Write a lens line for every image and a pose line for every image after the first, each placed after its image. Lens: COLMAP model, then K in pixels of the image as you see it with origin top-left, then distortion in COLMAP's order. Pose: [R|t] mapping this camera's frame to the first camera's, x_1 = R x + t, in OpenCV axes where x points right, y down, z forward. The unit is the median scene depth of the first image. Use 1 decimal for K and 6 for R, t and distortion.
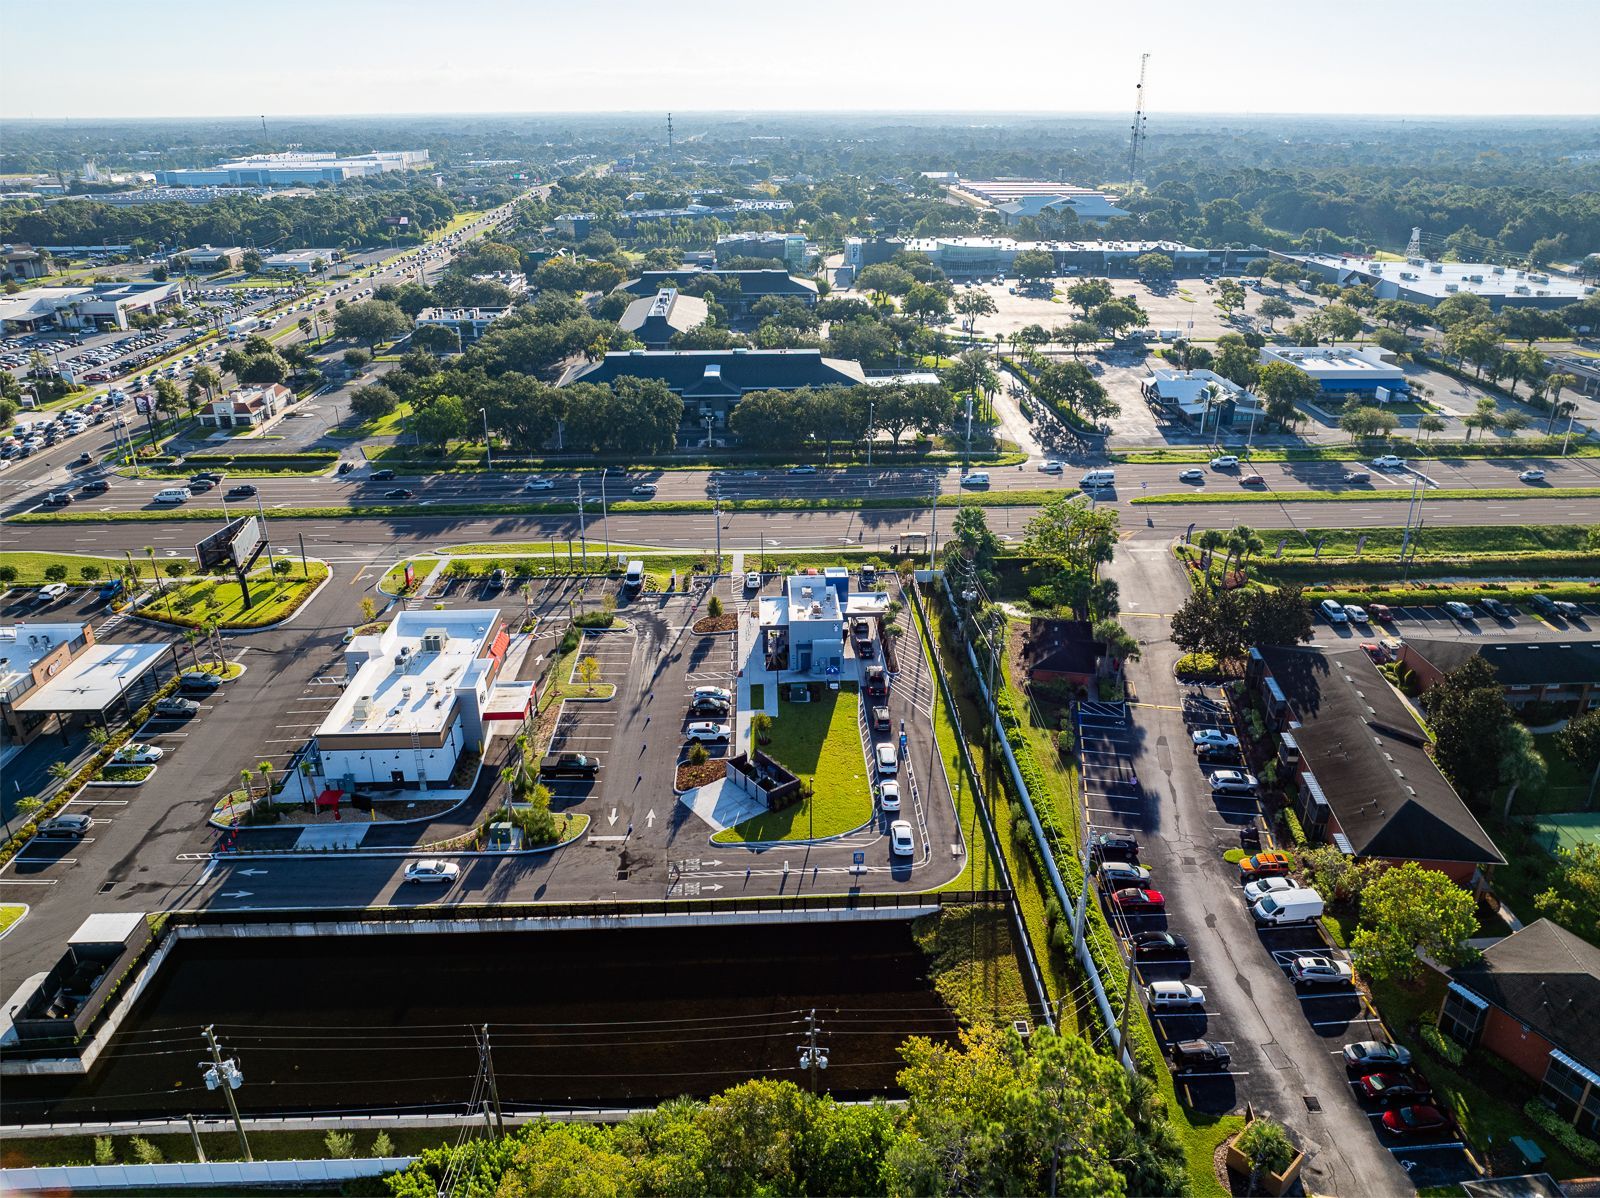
lens RADIAL K [[1125.6, 0, 806.7], [0, 1125.6, 593.0], [0, 0, 1]] dist [-0.042435, 0.014061]
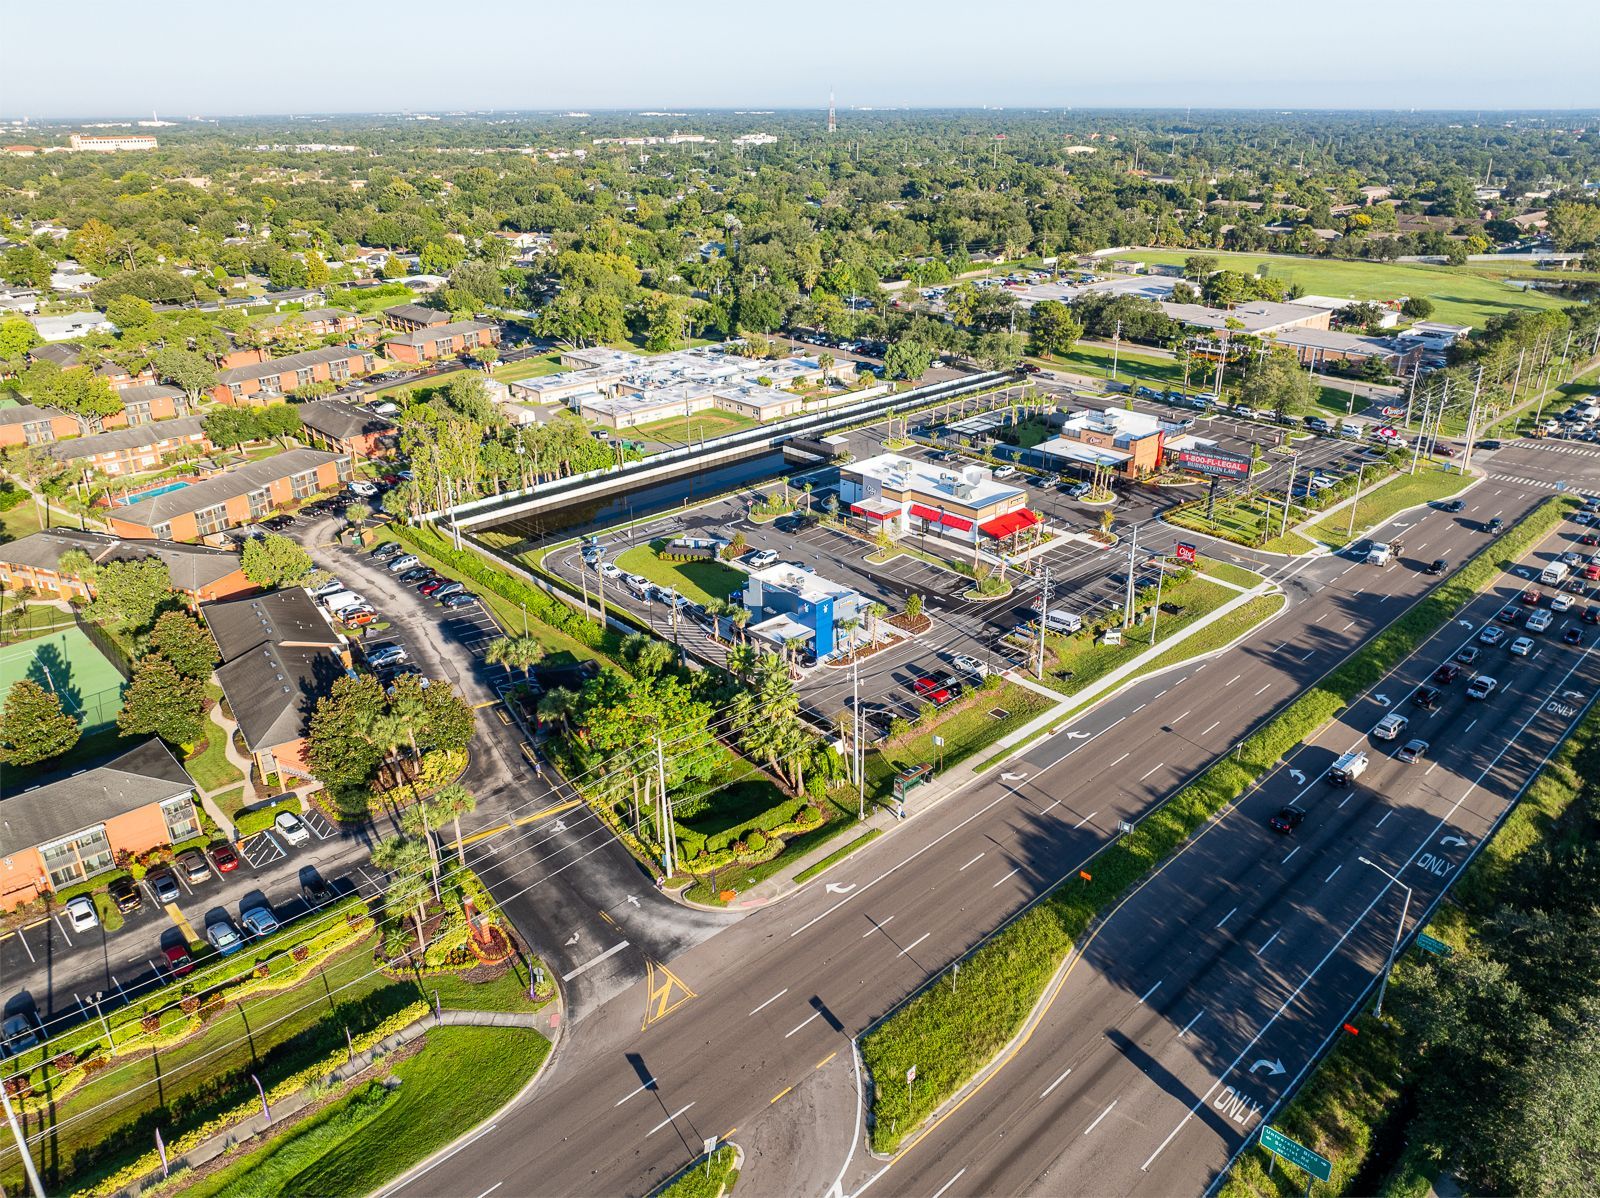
lens RADIAL K [[1125.6, 0, 804.0], [0, 1125.6, 583.1], [0, 0, 1]] dist [-0.042435, 0.014061]
pose [[-0.753780, 0.263771, -0.601864, 0.540957], [-0.255046, 0.726669, 0.637890, -0.566145], [0.605613, 0.634332, -0.480475, 1.301783]]
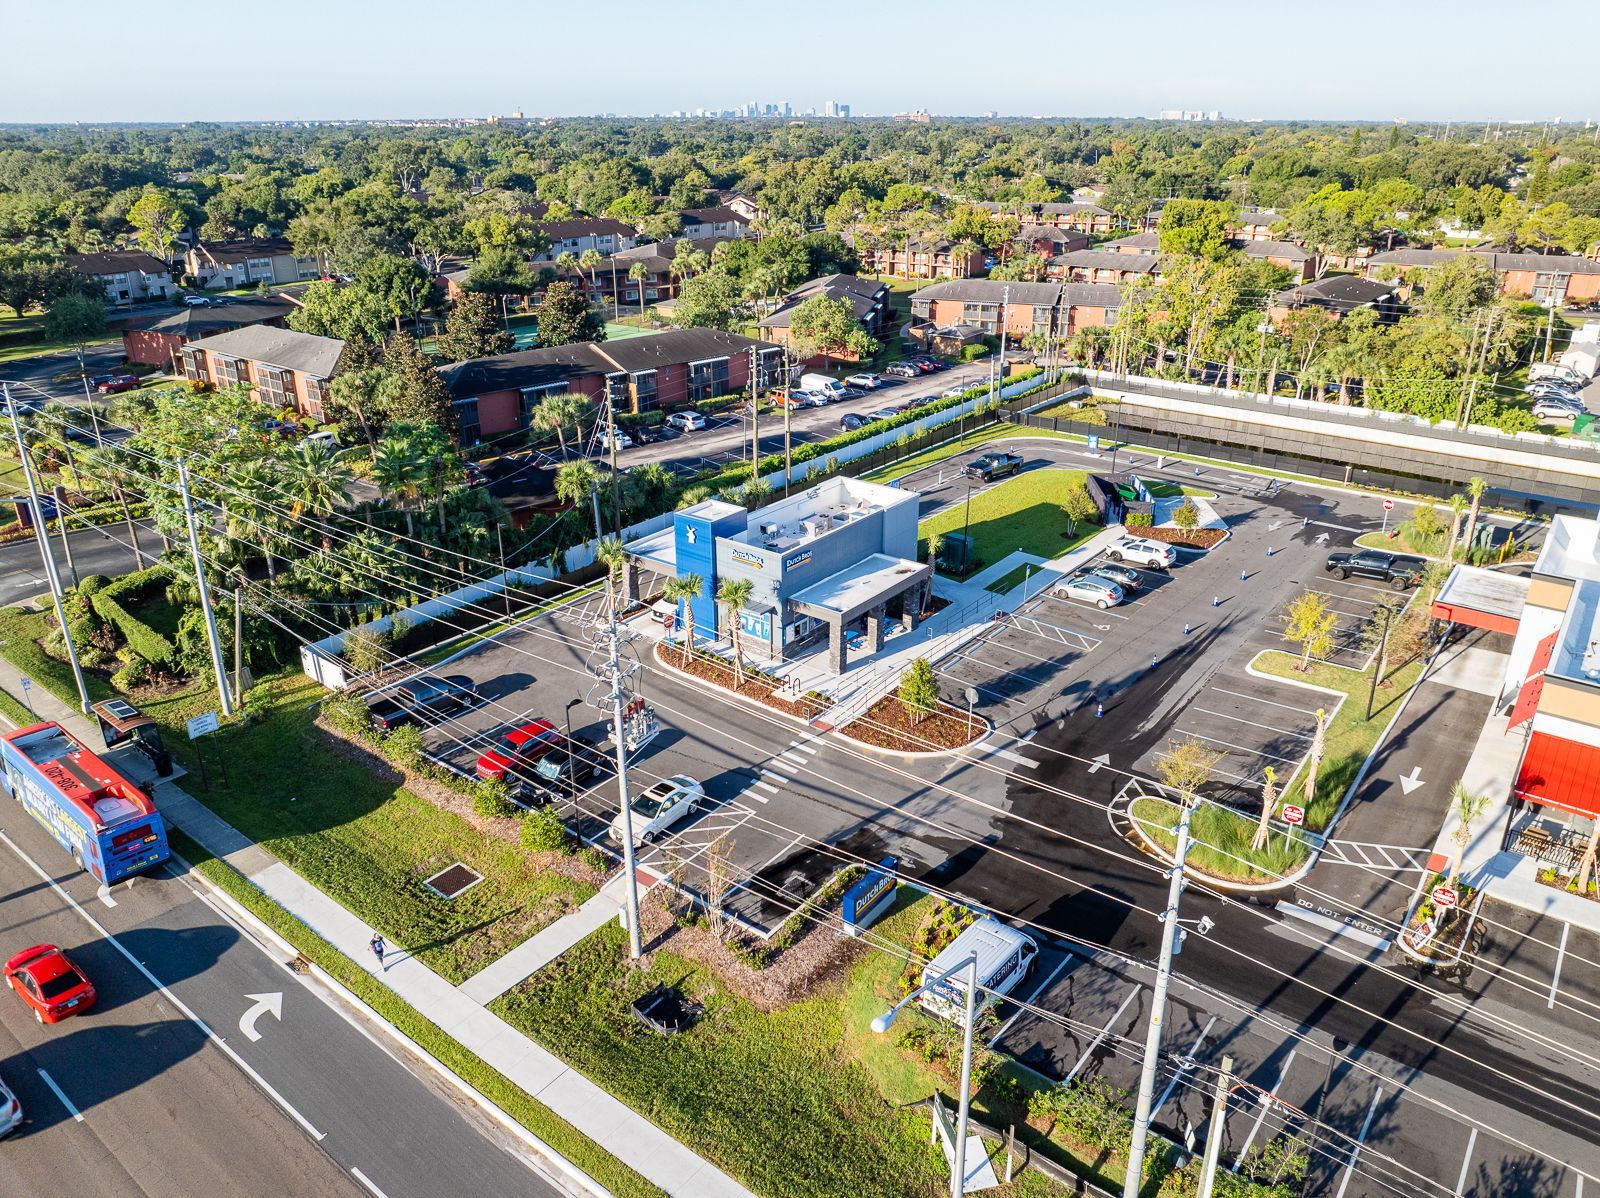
lens RADIAL K [[1125.6, 0, 806.0], [0, 1125.6, 588.3], [0, 0, 1]] dist [-0.042435, 0.014061]
pose [[-0.762623, -0.249307, 0.596869, -0.252327], [0.259977, 0.726796, 0.635751, -0.245996], [-0.592299, 0.640010, -0.489458, 1.100572]]
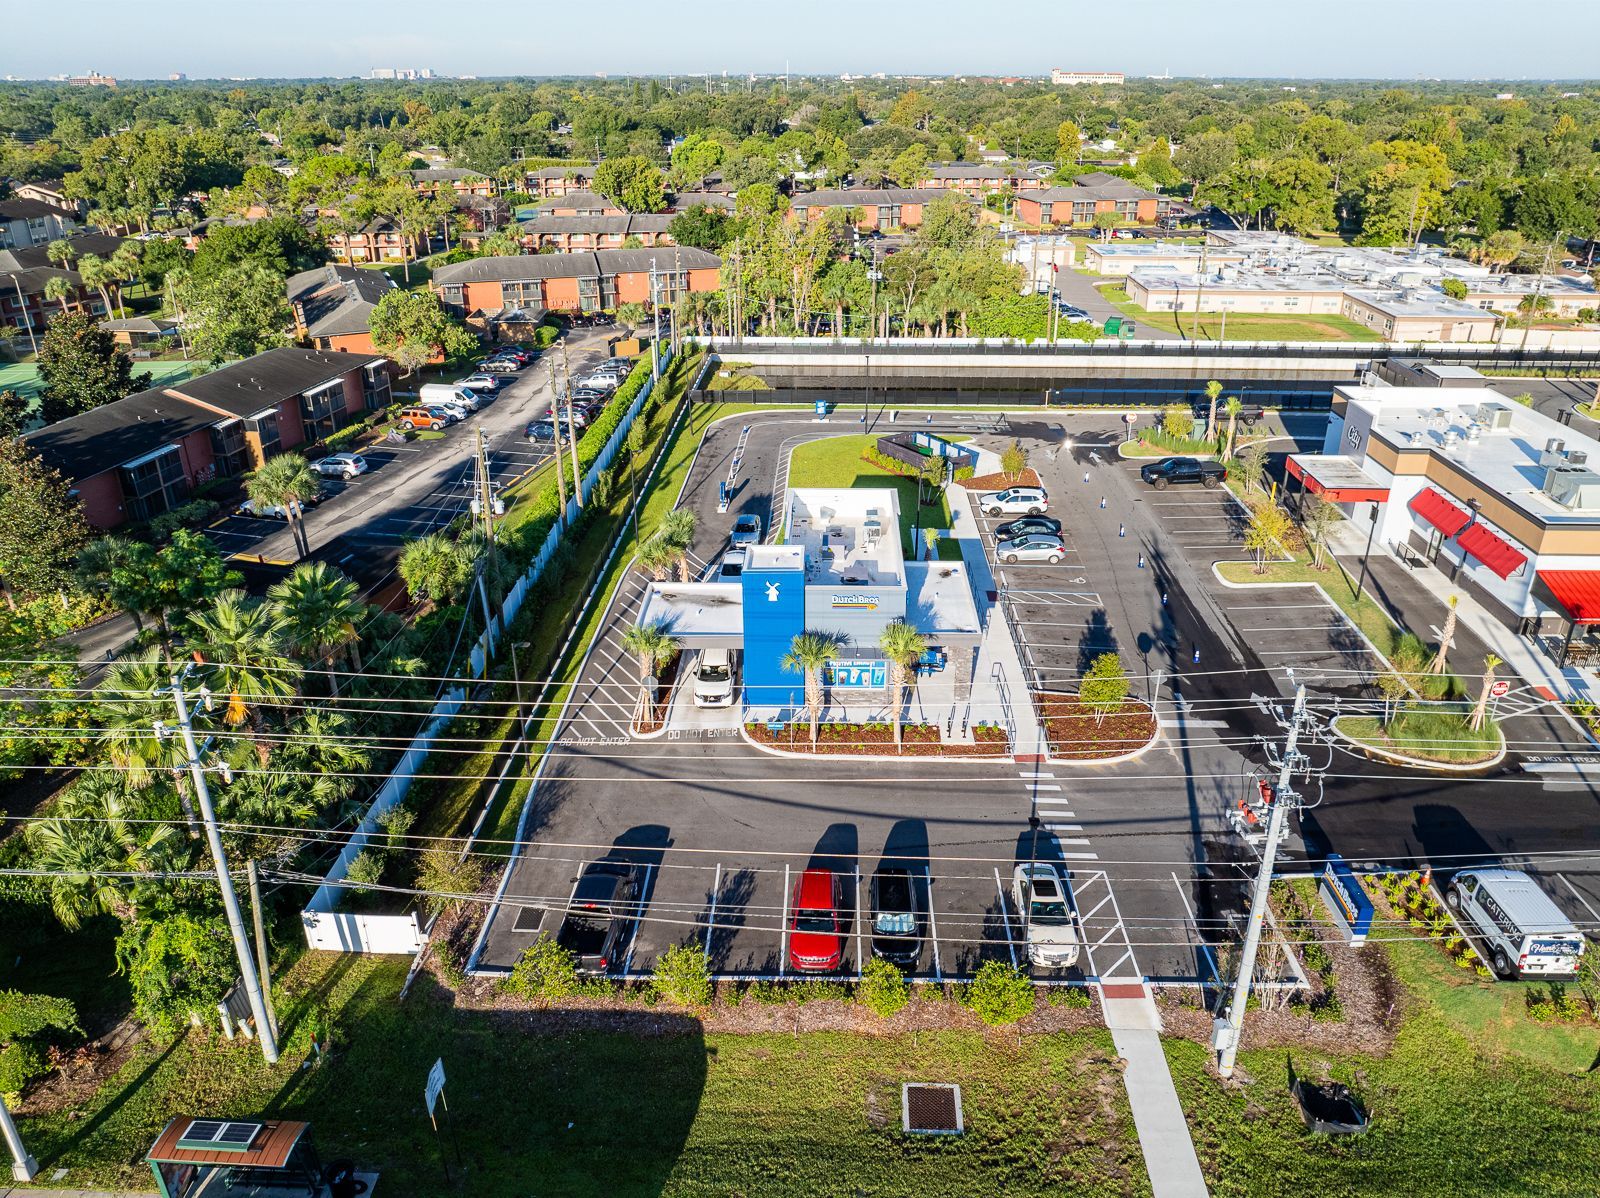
lens RADIAL K [[1125.6, 0, 807.0], [0, 1125.6, 588.0], [0, 0, 1]] dist [-0.042435, 0.014061]
pose [[-0.997441, -0.028073, 0.065753, -0.008014], [0.030323, 0.666765, 0.744651, -0.259807], [-0.064747, 0.744739, -0.664208, 1.132399]]
